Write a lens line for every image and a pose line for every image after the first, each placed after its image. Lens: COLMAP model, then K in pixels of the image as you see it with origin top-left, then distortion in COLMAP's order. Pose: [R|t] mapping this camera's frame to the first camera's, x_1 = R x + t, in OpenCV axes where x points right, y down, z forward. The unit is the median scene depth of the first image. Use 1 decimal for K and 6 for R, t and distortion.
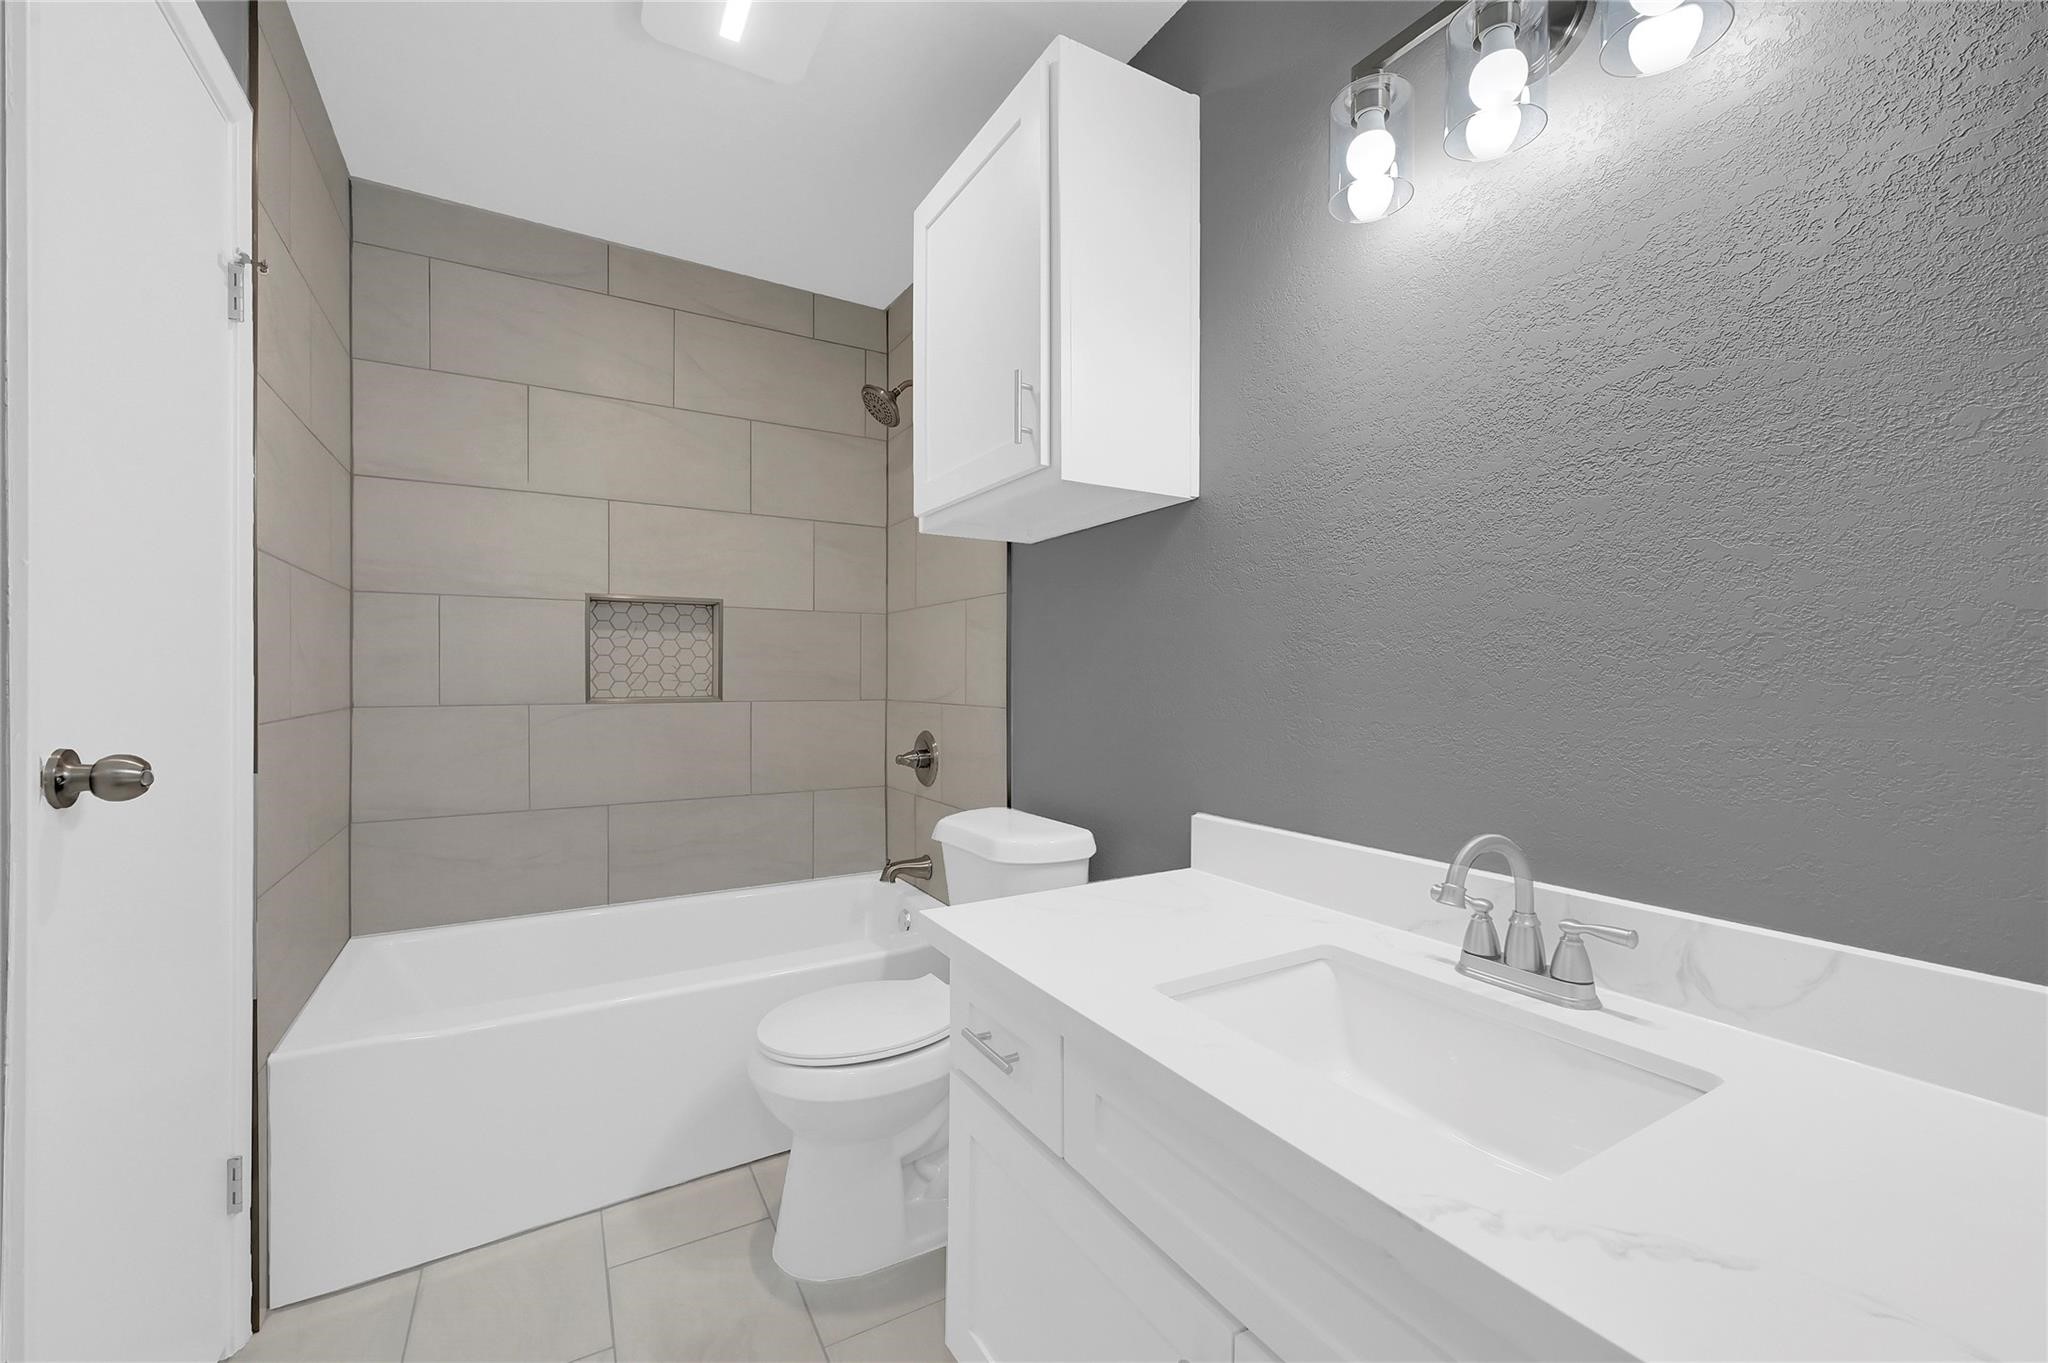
lens RADIAL K [[817.0, 0, 1018.5], [0, 817.0, 680.0], [0, 0, 1]] dist [-0.001522, -0.000124]
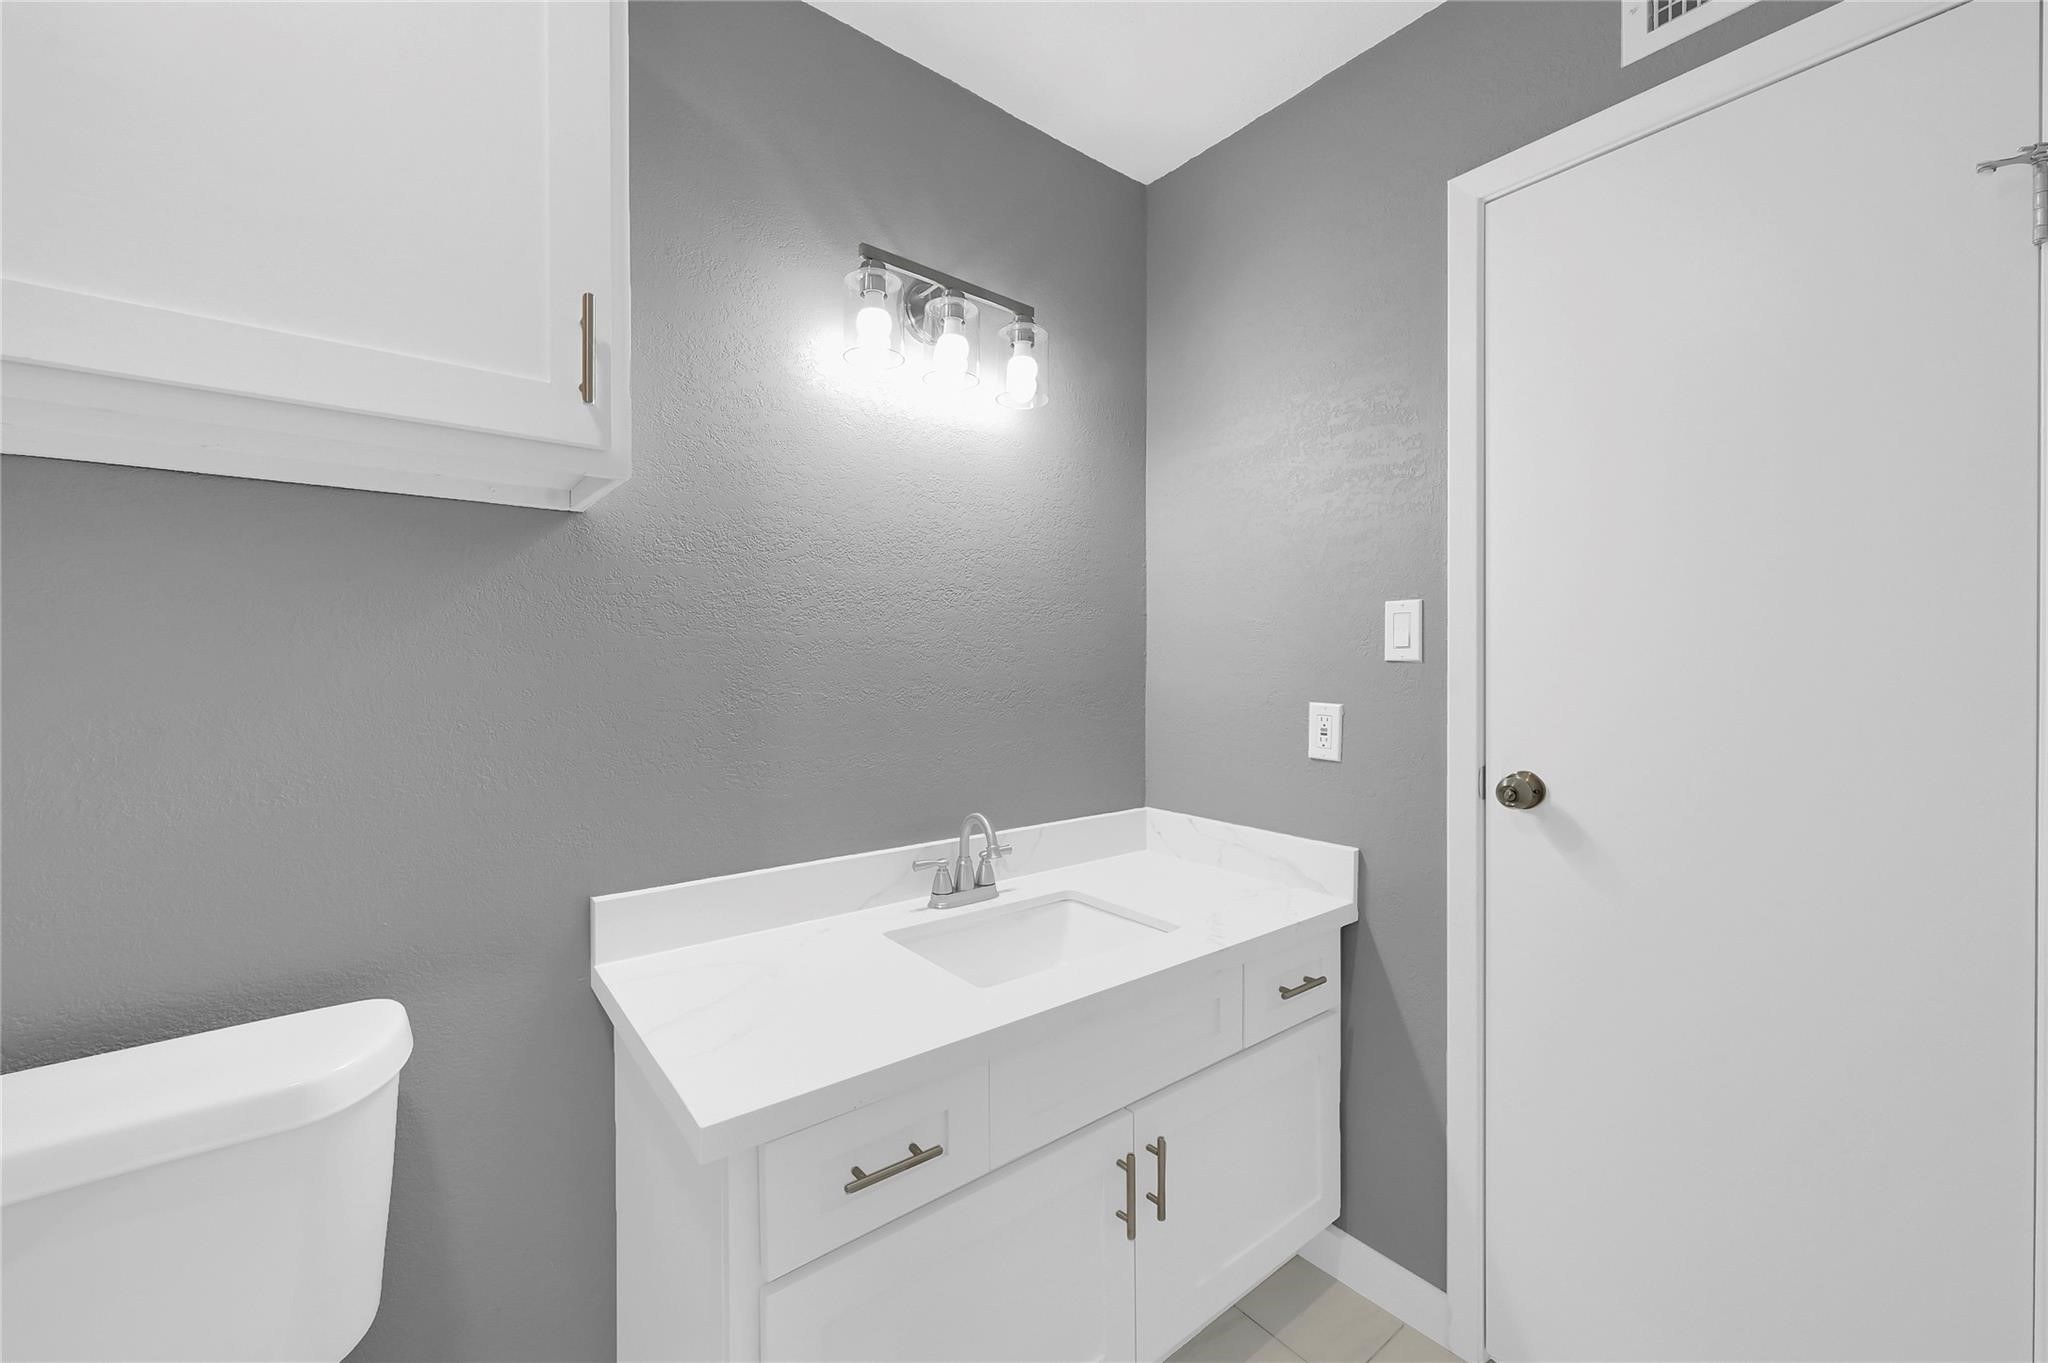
lens RADIAL K [[817.0, 0, 1021.6], [0, 817.0, 673.4], [0, 0, 1]] dist [-0.001522, -0.000124]
pose [[-0.125237, -0.013862, 0.992030, -0.981166], [0.001888, 0.999897, 0.014210, -0.108669], [-0.992125, 0.003653, -0.125198, 1.010064]]
